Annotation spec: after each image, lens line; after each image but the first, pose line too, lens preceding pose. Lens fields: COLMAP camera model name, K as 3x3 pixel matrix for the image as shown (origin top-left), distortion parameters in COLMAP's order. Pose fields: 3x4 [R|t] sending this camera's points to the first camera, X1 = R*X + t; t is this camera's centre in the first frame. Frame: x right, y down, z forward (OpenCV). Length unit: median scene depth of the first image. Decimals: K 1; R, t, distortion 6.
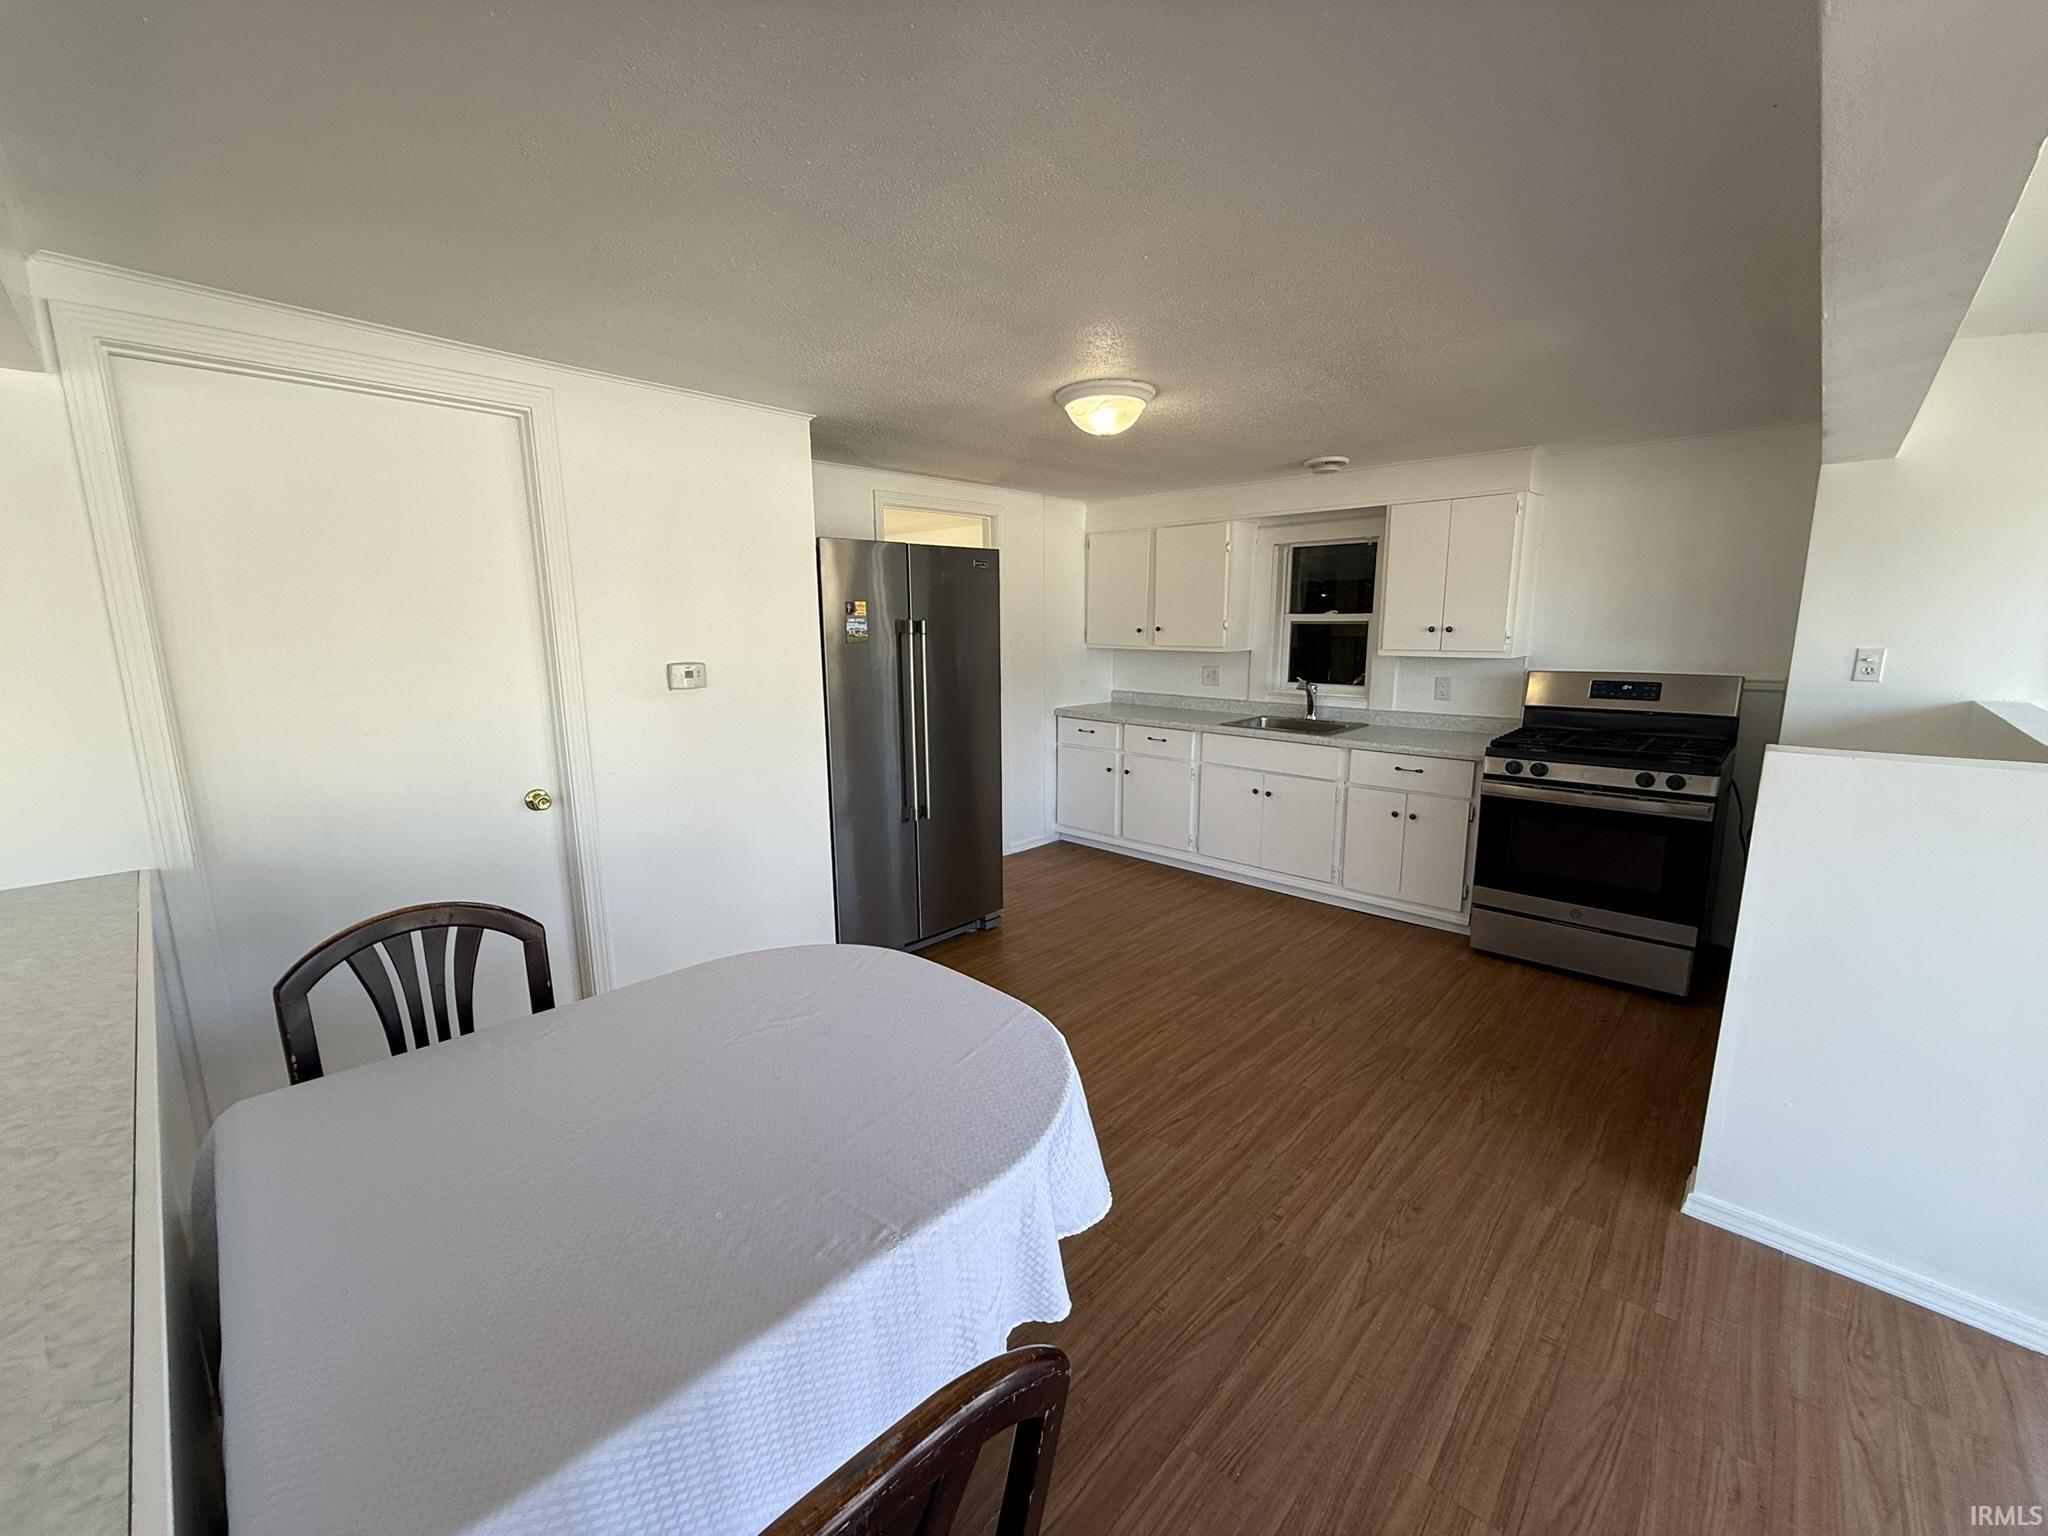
lens RADIAL K [[812.9, 0, 1015.3], [0, 812.9, 765.7], [0, 0, 1]] dist [-0.000237, -0.000032]
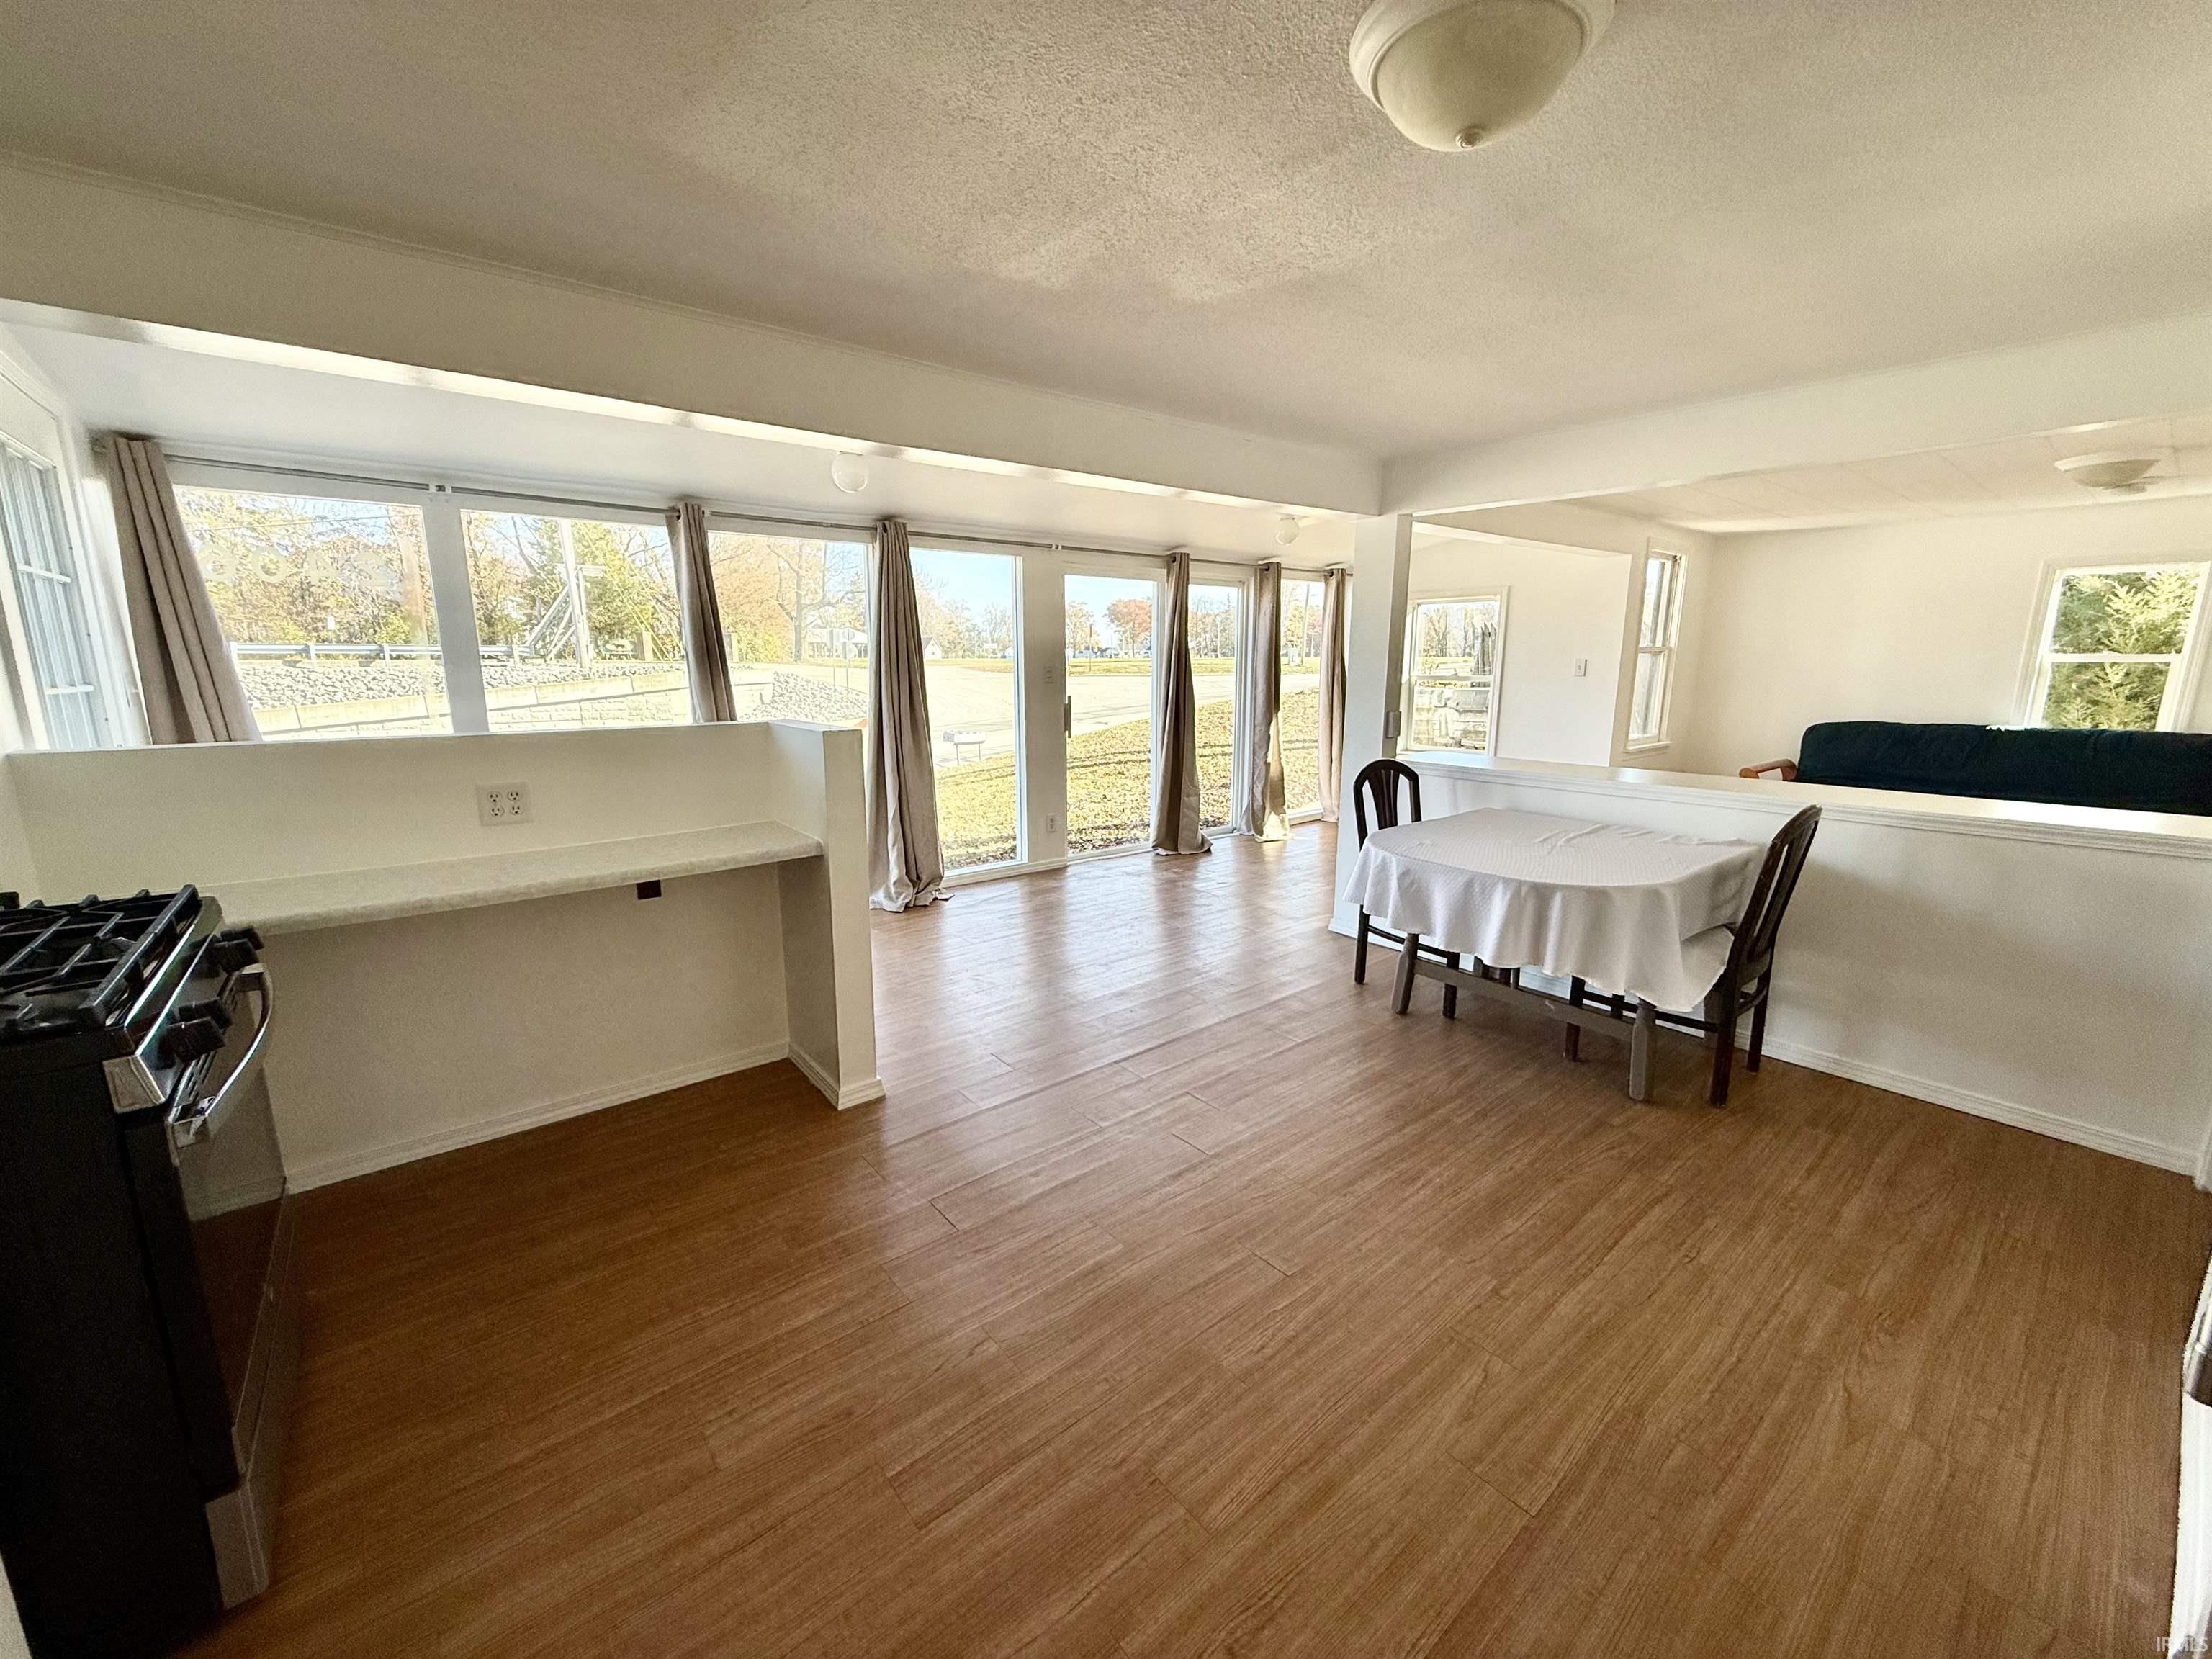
lens RADIAL K [[878.0, 0, 1097.4], [0, 878.0, 829.6], [0, 0, 1]] dist [-0.000237, -0.000032]
pose [[-0.993251, -0.015102, 0.115000, 0.152298], [0.027652, 0.932068, 0.361226, -0.155961], [-0.112643, 0.361968, -0.925360, 0.975380]]
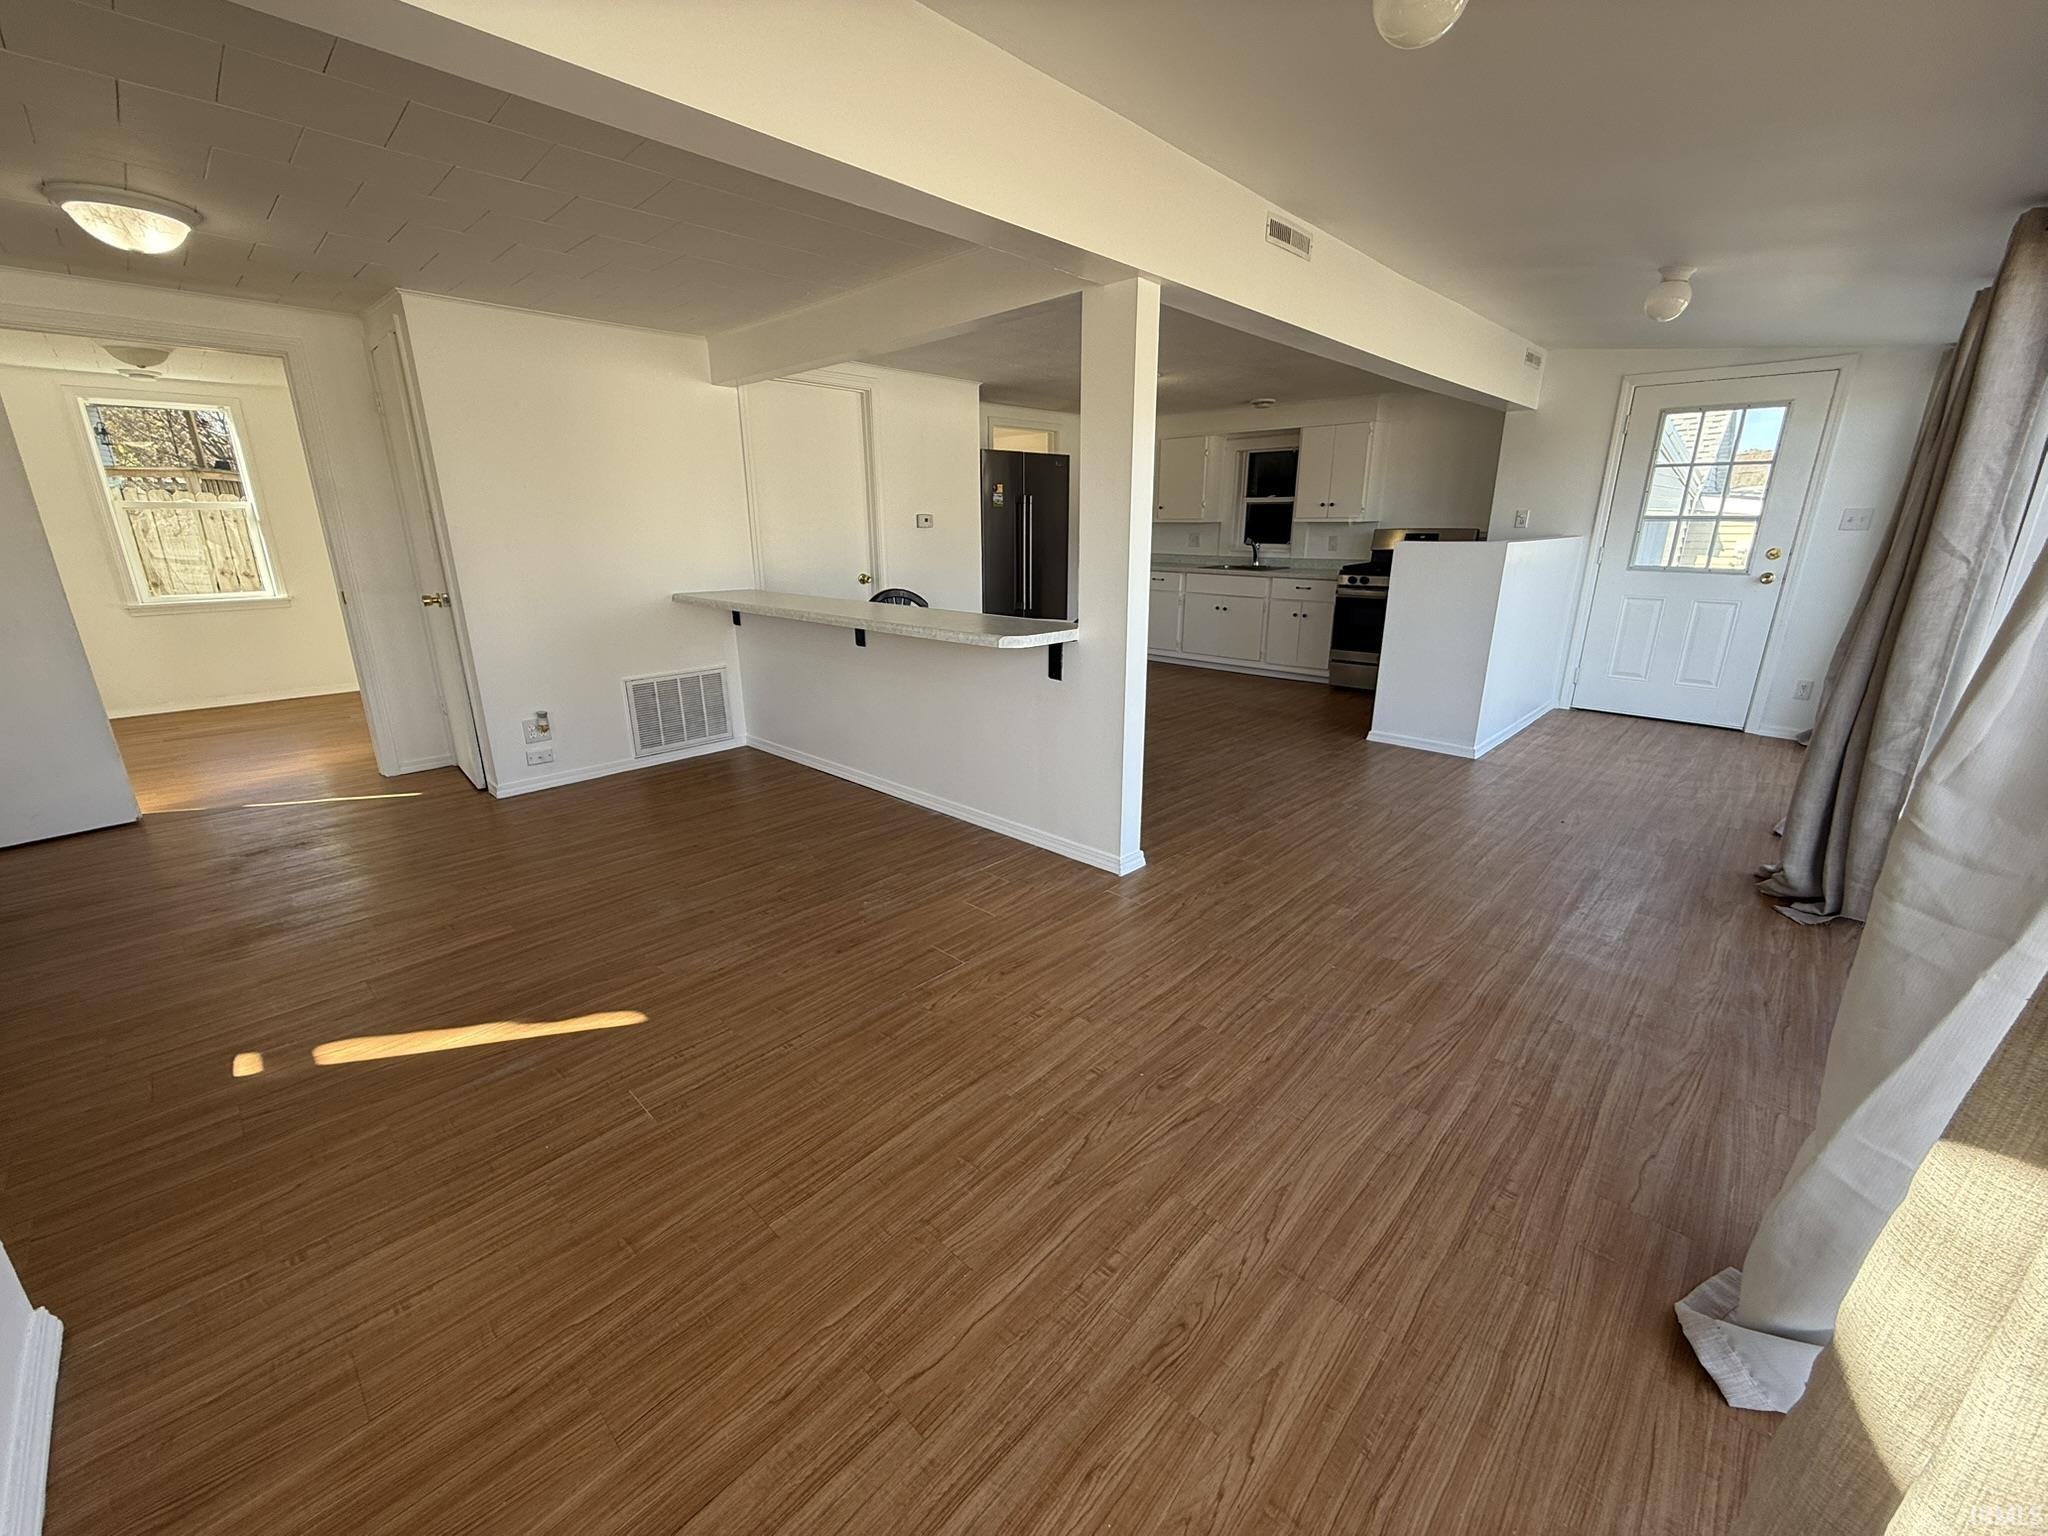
lens RADIAL K [[812.9, 0, 1018.6], [0, 812.9, 768.7], [0, 0, 1]] dist [-0.000237, -0.000032]
pose [[0.999996, 0.002622, -0.001166, -0.103234], [-0.002467, 0.993104, 0.117209, 0.163595], [0.001466, -0.117206, 0.993107, -0.670475]]
